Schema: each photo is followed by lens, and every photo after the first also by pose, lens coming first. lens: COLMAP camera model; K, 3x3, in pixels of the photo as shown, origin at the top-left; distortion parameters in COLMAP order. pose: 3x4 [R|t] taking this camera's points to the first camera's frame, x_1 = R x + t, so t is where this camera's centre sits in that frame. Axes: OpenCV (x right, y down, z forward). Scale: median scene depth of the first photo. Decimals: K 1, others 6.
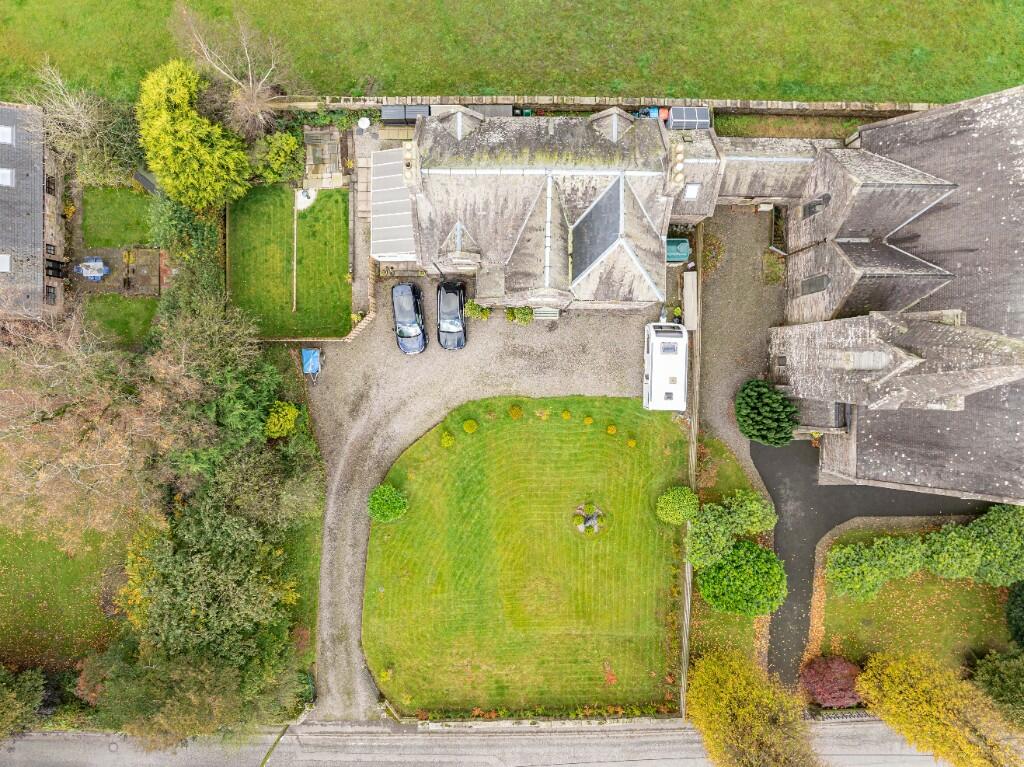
lens RADIAL K [[720.4, 0, 508.5], [0, 720.4, 376.8], [0, 0, 1]] dist [-0.021388, -0.008572]
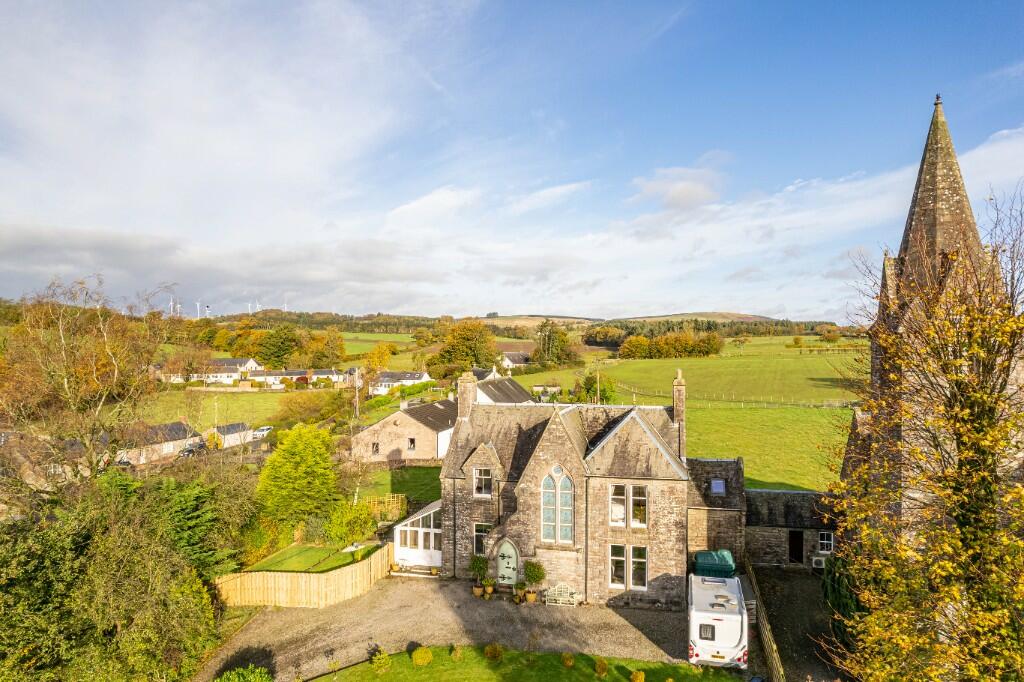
lens RADIAL K [[652.1, 0, 510.1], [0, 652.1, 350.6], [0, 0, 1]] dist [-0.030502, 0.009494]
pose [[0.971834, 0.008454, -0.235513, 0.195356], [-0.235433, -0.009416, -0.971845, 0.755012], [-0.010434, 0.999920, -0.007161, 0.866714]]
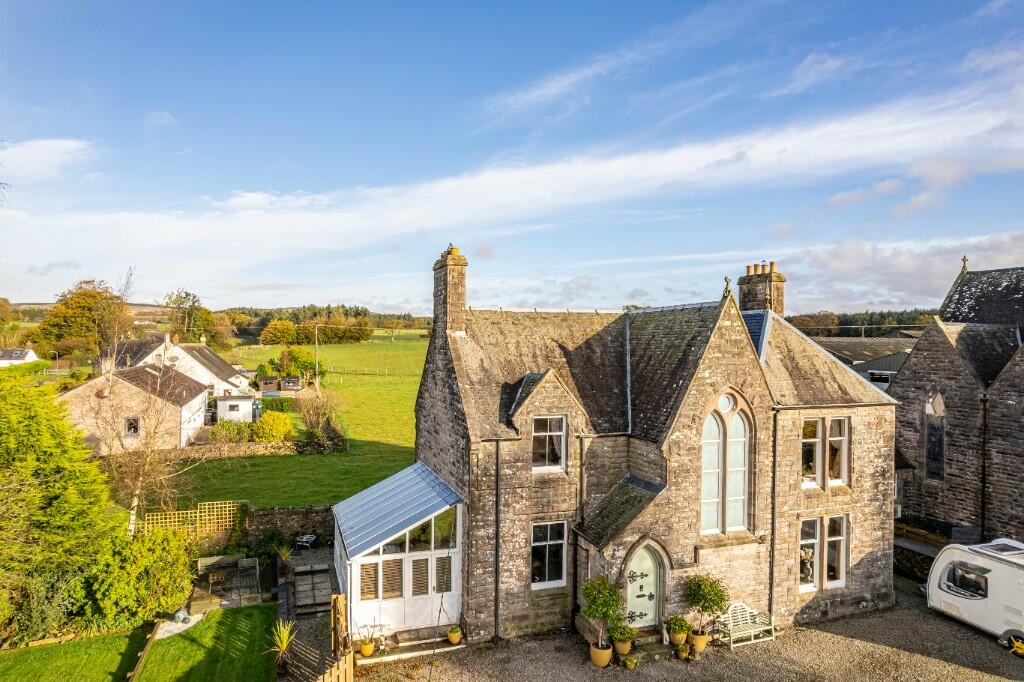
lens RADIAL K [[652.1, 0, 513.5], [0, 652.1, 345.2], [0, 0, 1]] dist [-0.030502, 0.009494]
pose [[0.940718, 0.014898, 0.338863, -0.265825], [0.339020, -0.009618, -0.940730, 0.290691], [-0.010756, 0.999843, -0.014099, 0.986682]]
